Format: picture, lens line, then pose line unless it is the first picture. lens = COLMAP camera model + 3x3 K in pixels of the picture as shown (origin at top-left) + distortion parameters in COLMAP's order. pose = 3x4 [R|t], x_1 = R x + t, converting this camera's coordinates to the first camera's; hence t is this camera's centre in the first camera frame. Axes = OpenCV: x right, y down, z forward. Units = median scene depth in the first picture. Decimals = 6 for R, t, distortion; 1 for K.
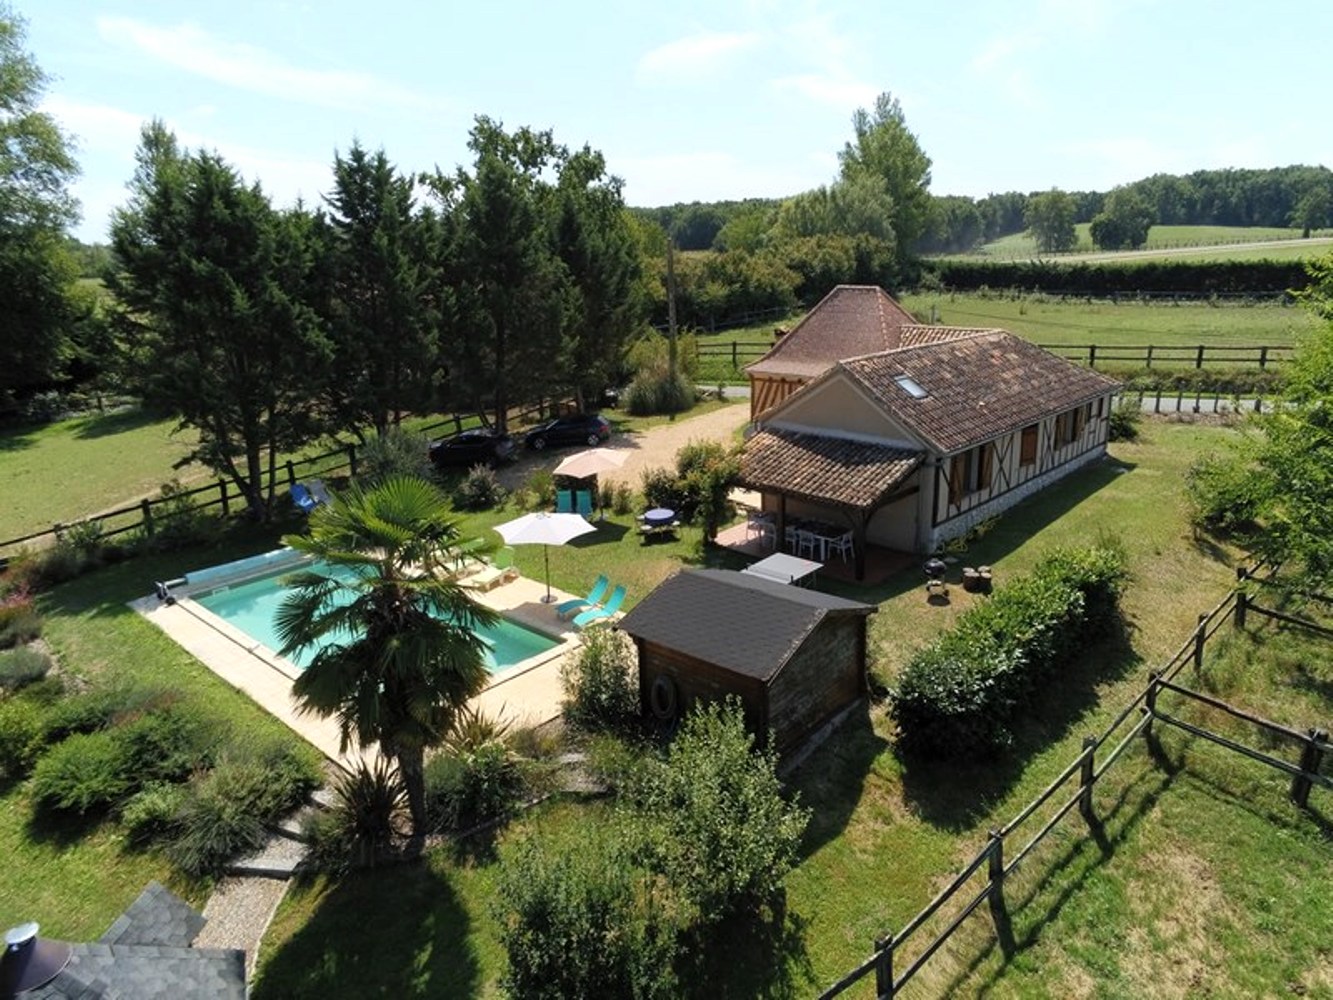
lens RADIAL K [[881.9, 0, 662.3], [0, 881.9, 501.9], [0, 0, 1]] dist [-0.002604, -0.002115]
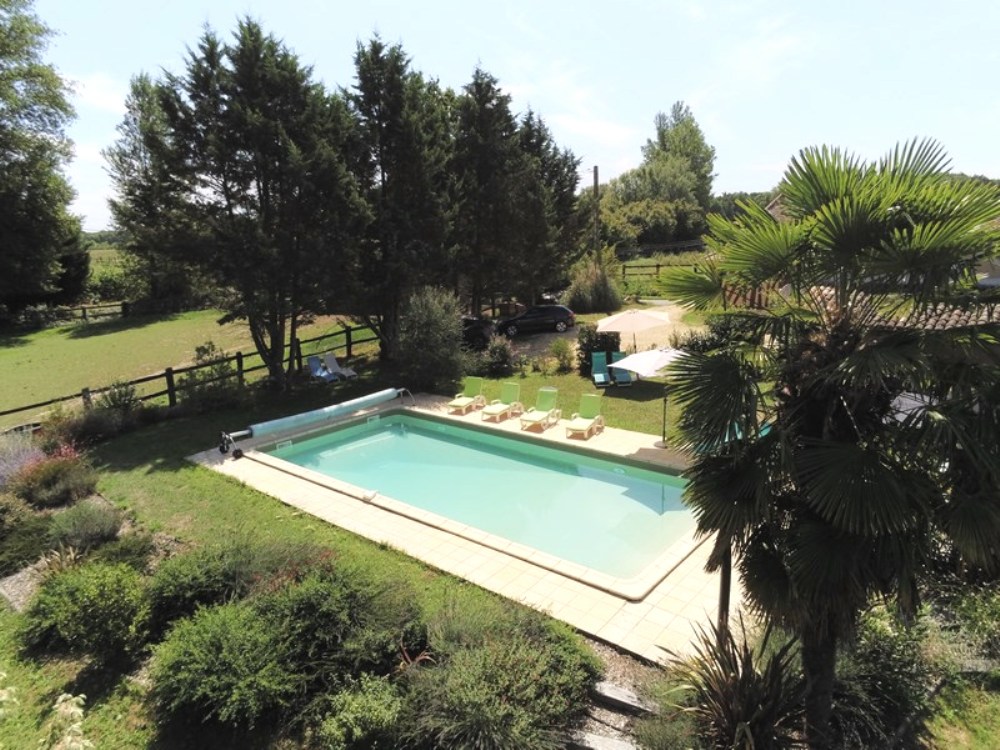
lens RADIAL K [[661.6, 0, 503.3], [0, 661.6, 373.1], [0, 0, 1]] dist [-0.002604, -0.002115]
pose [[0.999143, -0.007088, 0.040787, -0.233101], [0.010176, 0.997055, -0.076013, 0.062568], [-0.040128, 0.076362, 0.996272, 0.231490]]
